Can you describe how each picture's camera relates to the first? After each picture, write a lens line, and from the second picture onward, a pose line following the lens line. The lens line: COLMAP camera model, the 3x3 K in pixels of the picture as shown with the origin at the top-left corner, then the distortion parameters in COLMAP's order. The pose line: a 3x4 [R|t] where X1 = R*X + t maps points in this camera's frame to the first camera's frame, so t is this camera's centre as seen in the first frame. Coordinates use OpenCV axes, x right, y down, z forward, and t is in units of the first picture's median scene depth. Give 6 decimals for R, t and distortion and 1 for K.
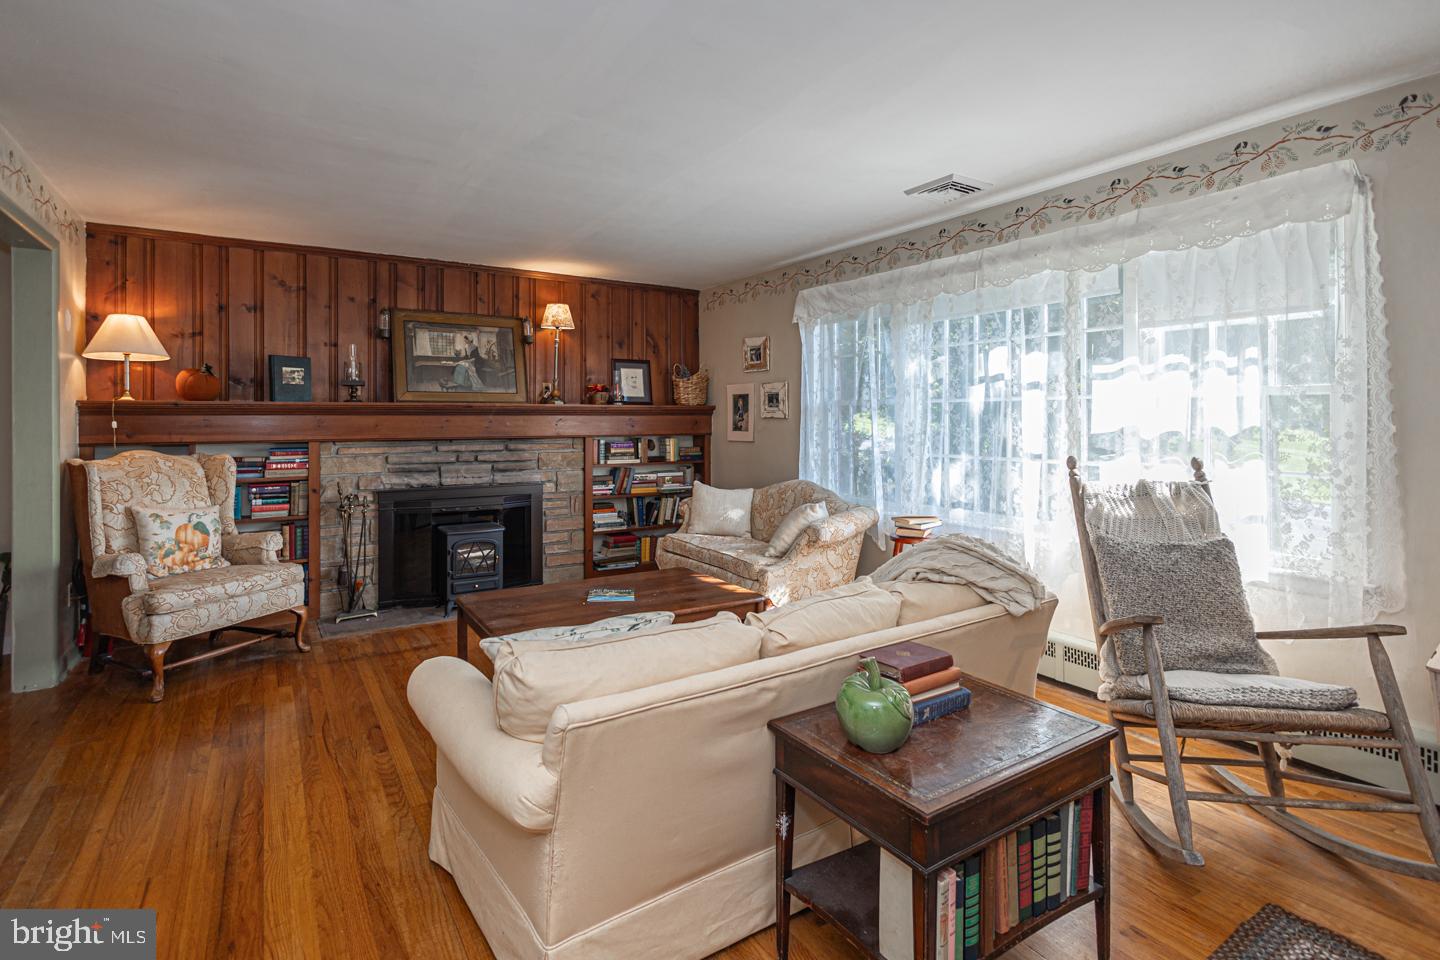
lens RADIAL K [[694.9, 0, 712.3], [0, 694.9, 416.8], [0, 0, 1]] dist [0.003023, 0.000324]
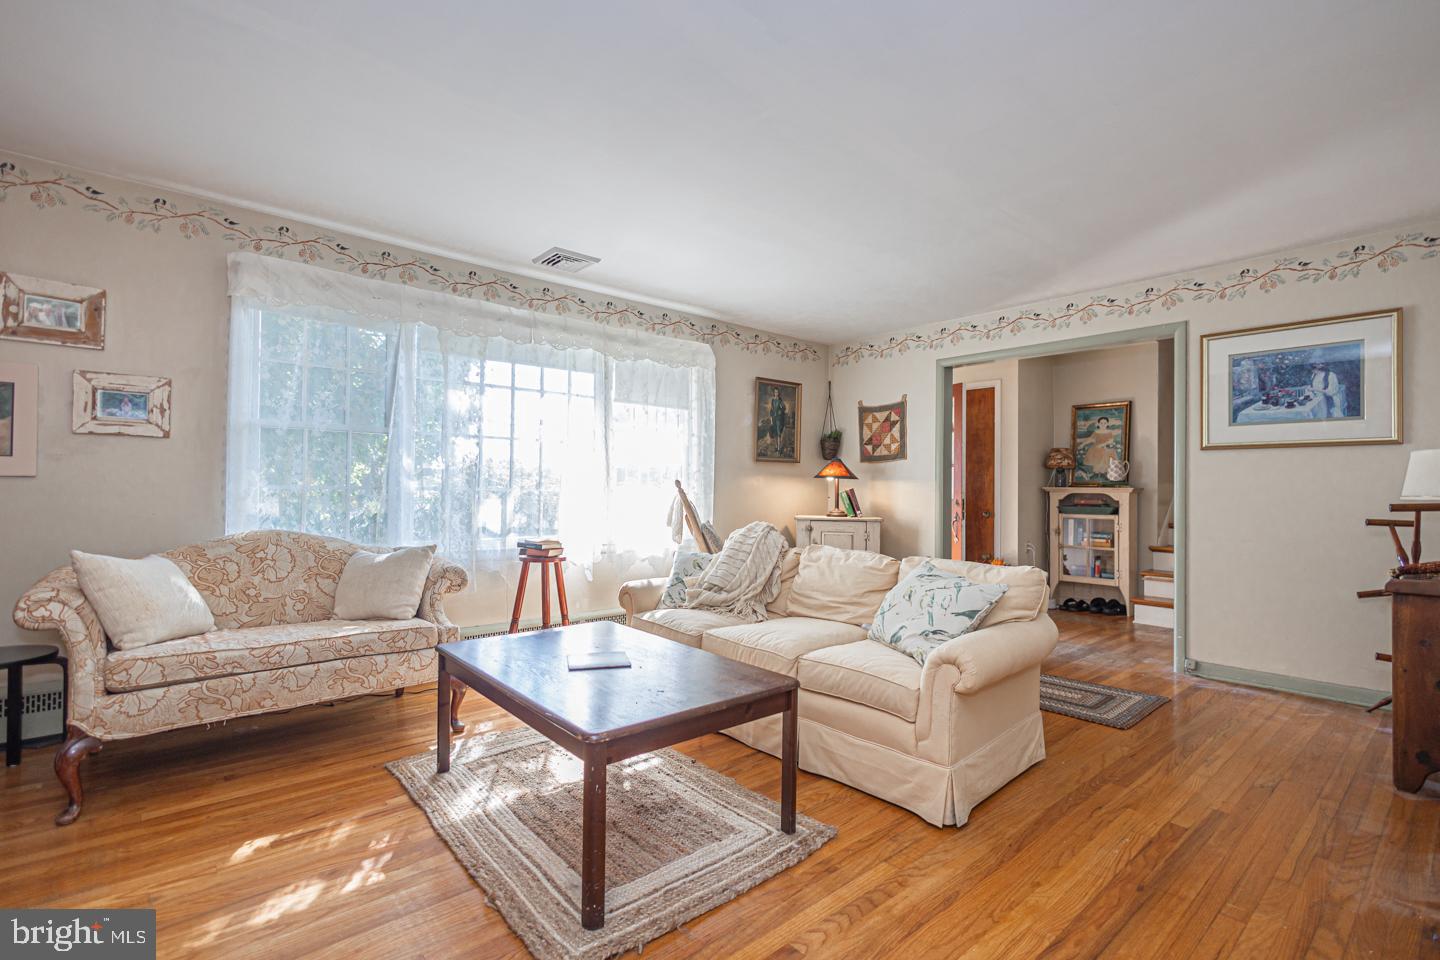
lens RADIAL K [[659.2, 0, 720.0], [0, 659.2, 480.0], [0, 0, 1]] dist [0.000819, -0.000303]
pose [[-0.145371, 0.015807, 0.989251, -0.582289], [-0.010784, 0.999788, -0.017560, 0.047585], [-0.989318, -0.013221, -0.145170, 0.646190]]
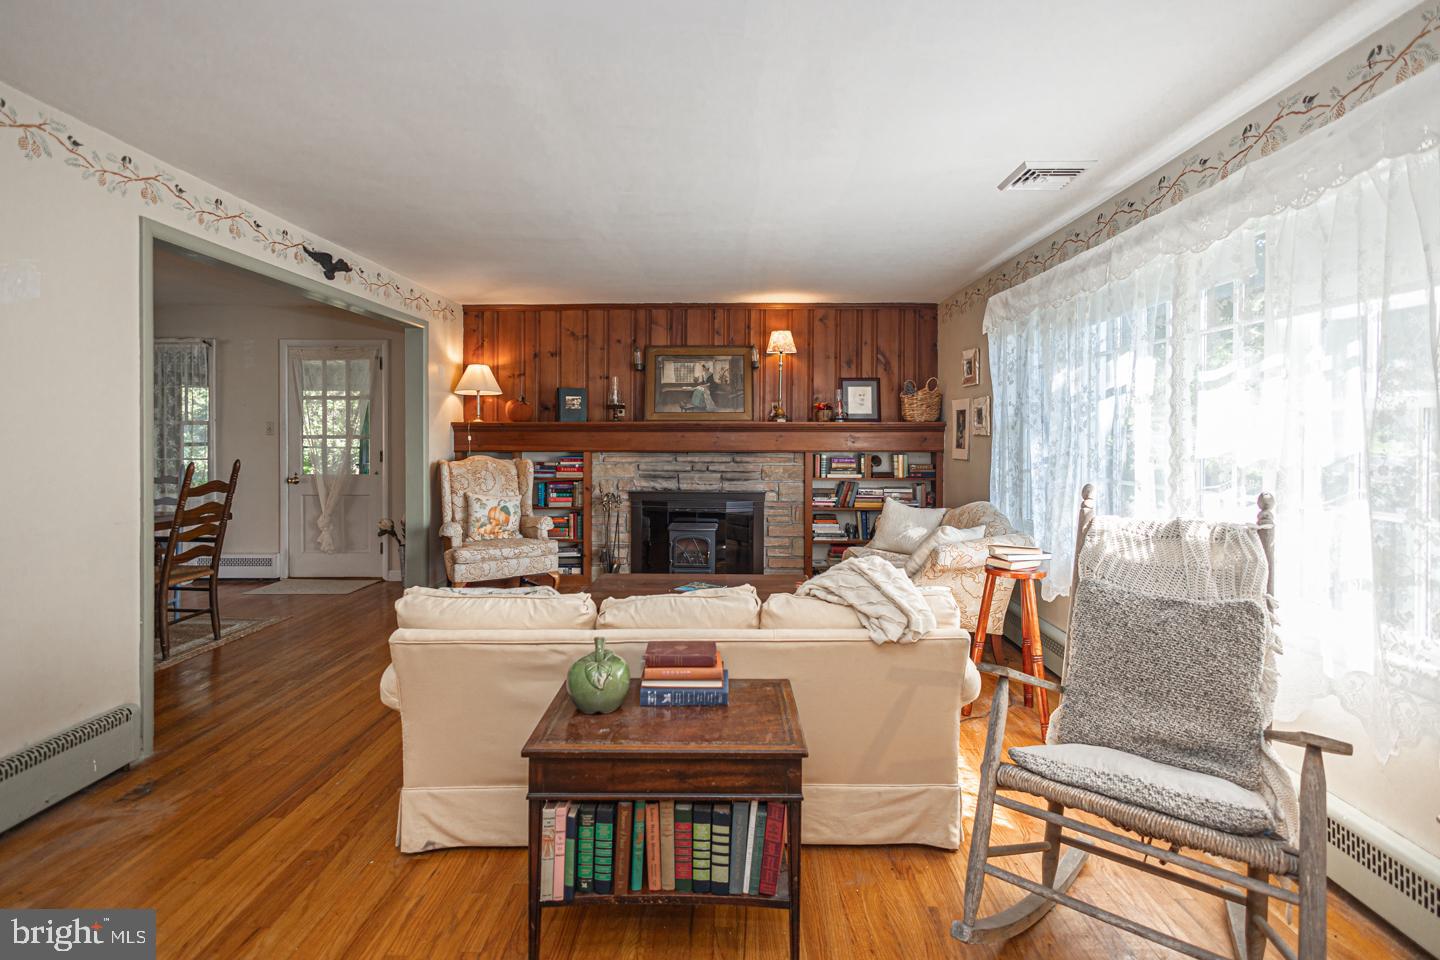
lens RADIAL K [[695.1, 0, 735.4], [0, 695.1, 436.8], [0, 0, 1]] dist [0.000269, -0.000458]
pose [[0.841124, 0.005879, -0.540810, 0.350104], [-0.001216, 0.999959, 0.008979, -0.004441], [0.540840, -0.006895, 0.841097, 0.035670]]
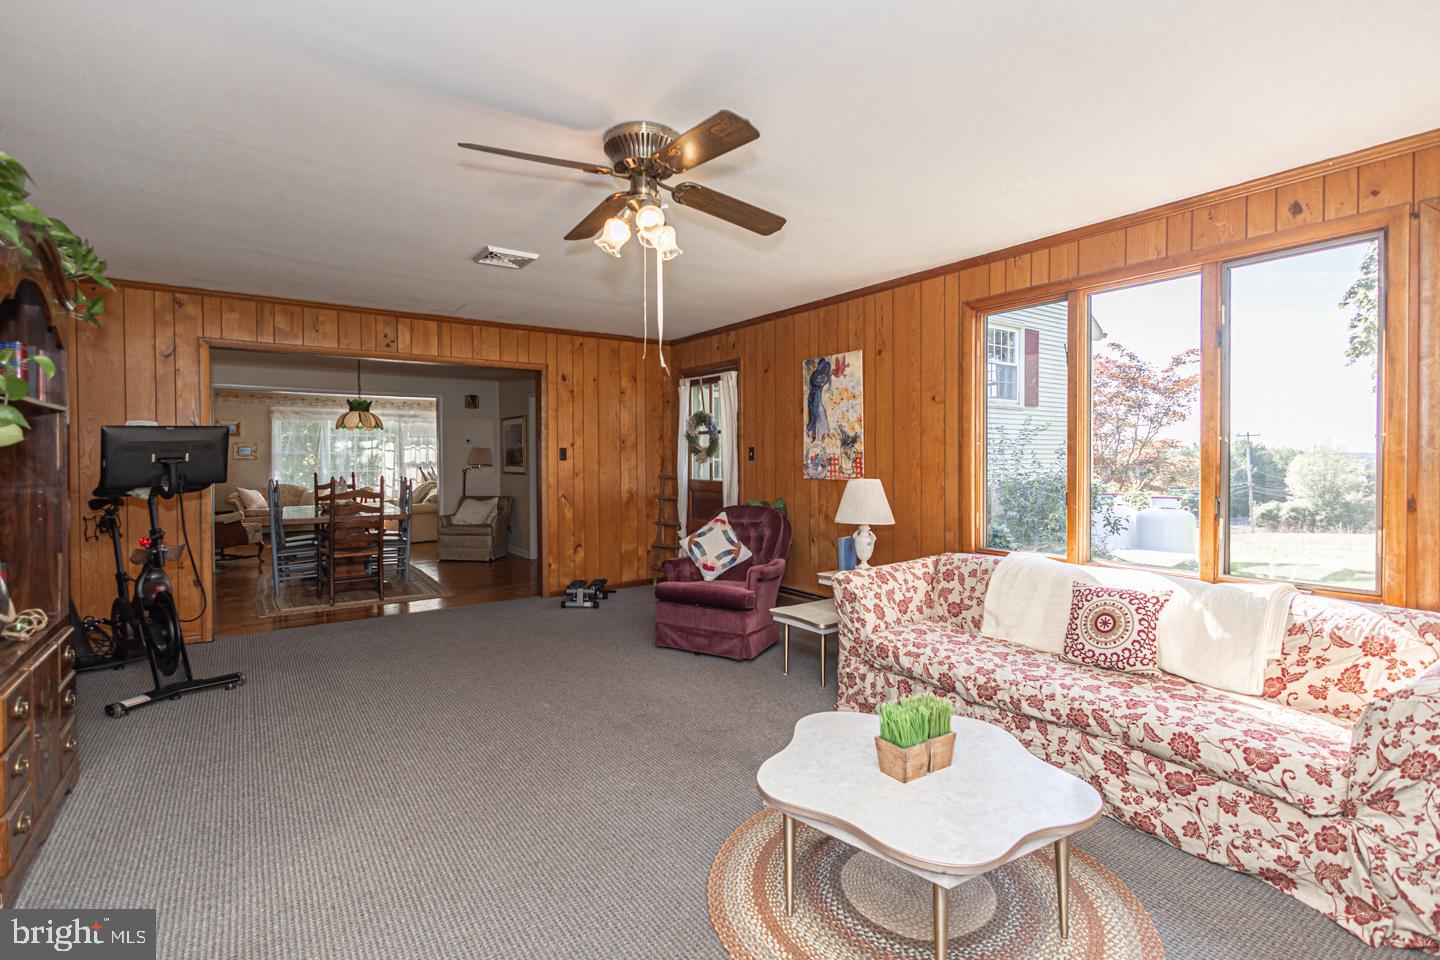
lens RADIAL K [[662.9, 0, 717.8], [0, 662.9, 459.1], [0, 0, 1]] dist [0.001021, 0.000135]
pose [[-0.052018, -0.005564, 0.998631, -2.340239], [-0.001187, 0.999984, 0.005510, -0.011862], [-0.998645, -0.000899, -0.052024, -0.448854]]
